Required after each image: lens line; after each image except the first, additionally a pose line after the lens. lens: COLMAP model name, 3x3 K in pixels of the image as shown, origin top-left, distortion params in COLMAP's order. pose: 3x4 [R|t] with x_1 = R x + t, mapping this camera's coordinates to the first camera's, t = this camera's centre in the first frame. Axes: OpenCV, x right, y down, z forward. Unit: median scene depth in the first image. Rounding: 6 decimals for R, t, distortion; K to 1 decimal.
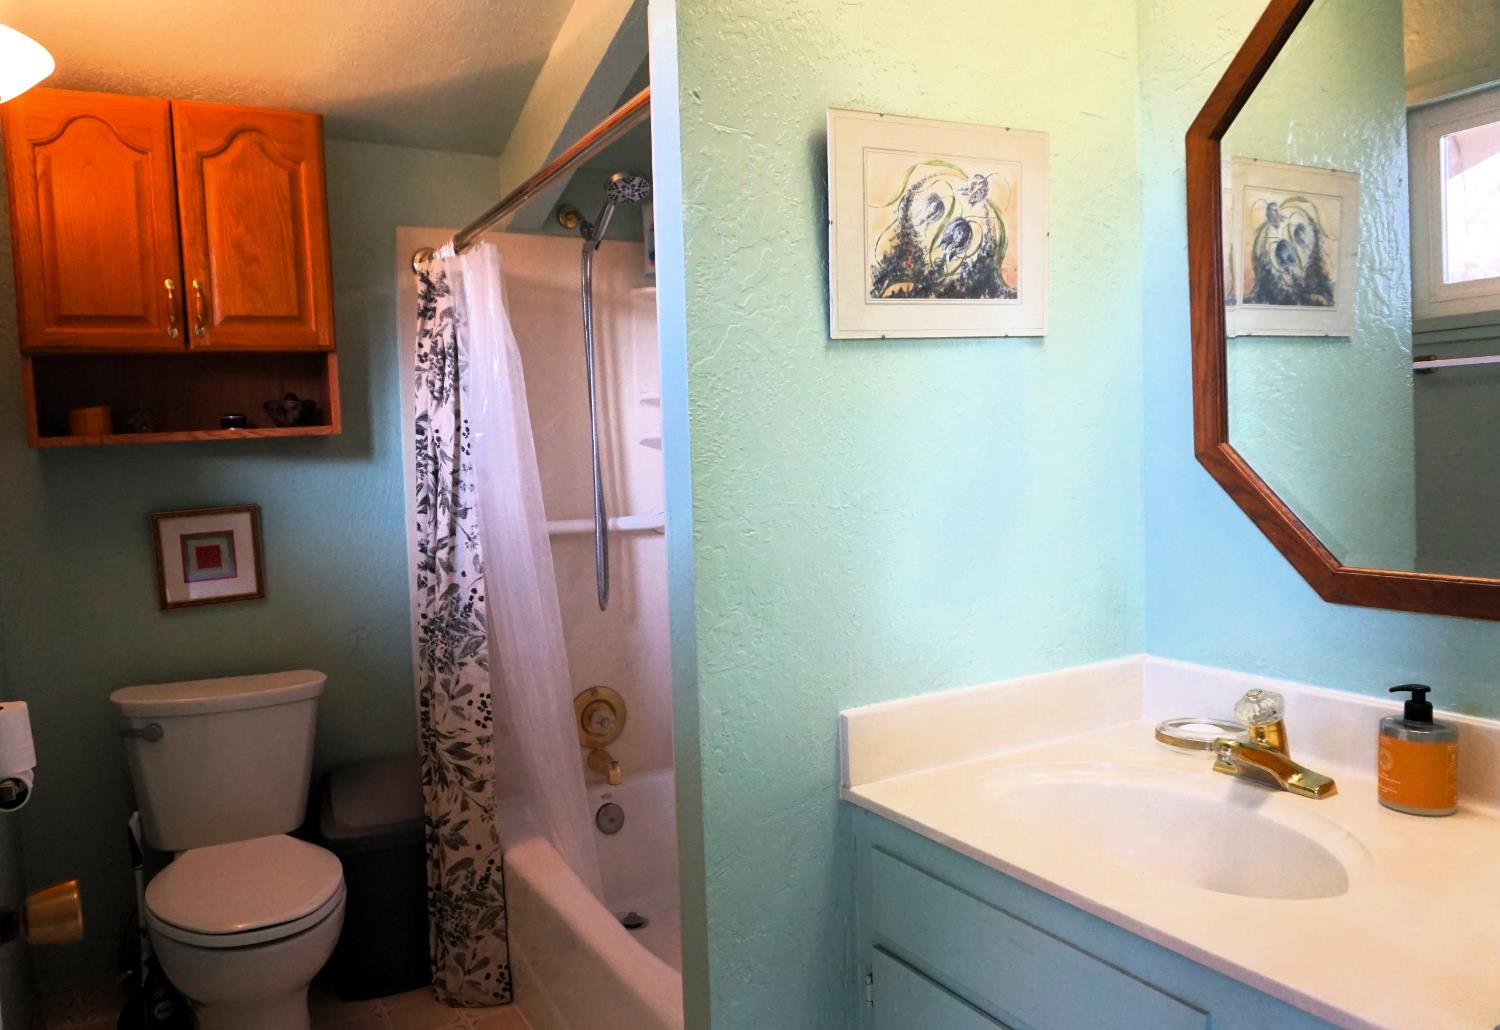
lens RADIAL K [[1097.4, 0, 750.0], [0, 1097.4, 515.0], [0, 0, 1]] dist [-0.030412, -0.000819]
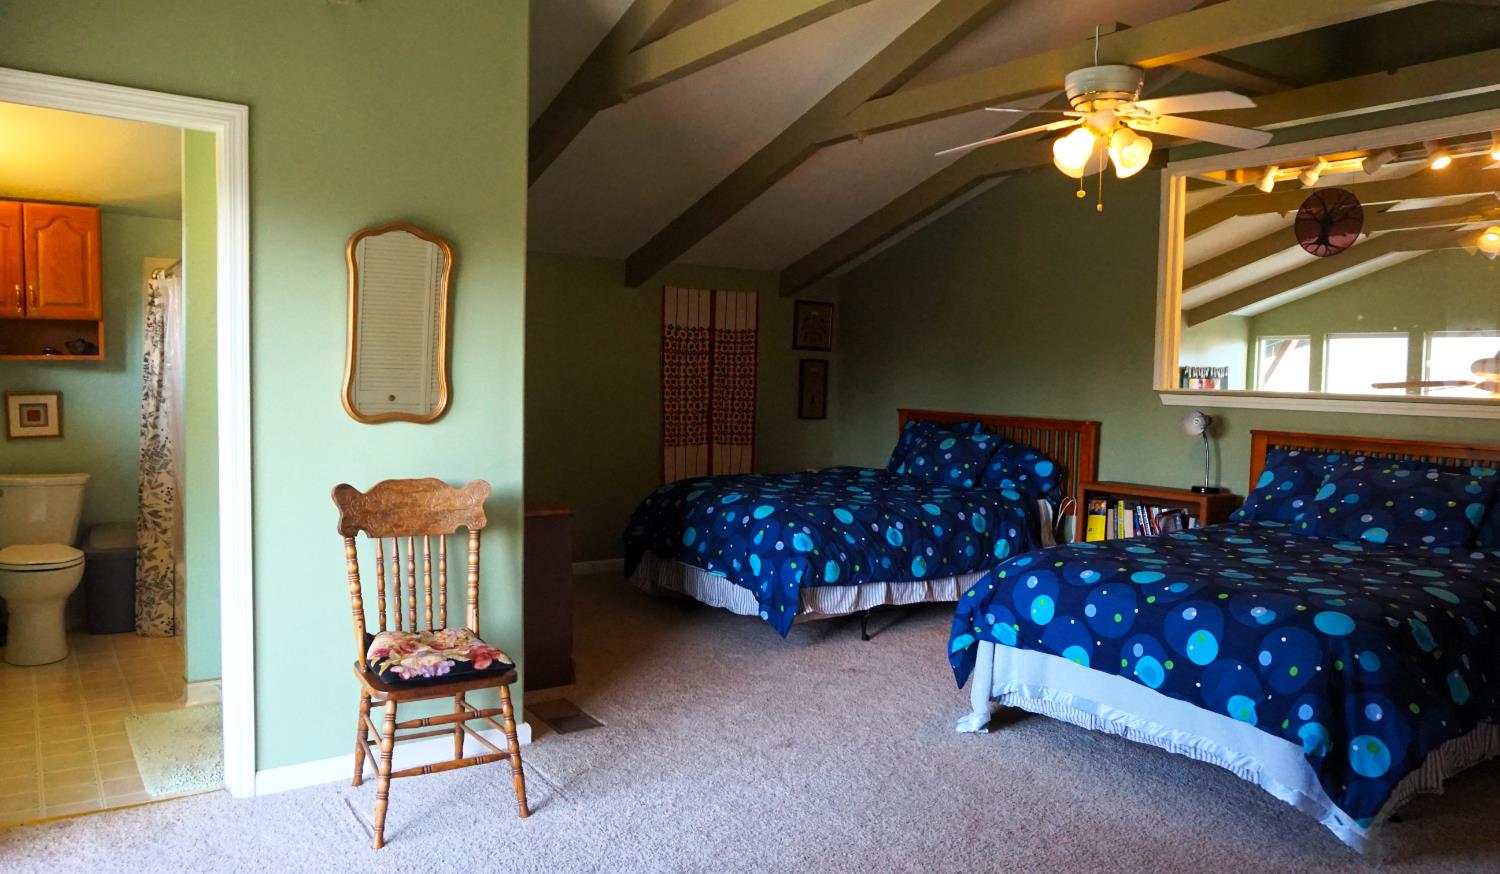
lens RADIAL K [[1082.3, 0, 750.0], [0, 1082.3, 437.0], [0, 0, 1]] dist [-0.000595, 0.000282]
pose [[0.995218, 0.050519, 0.083602, 0.688479], [-0.049946, 0.998712, -0.008930, 0.030028], [-0.083946, 0.004712, 0.996459, -1.162967]]
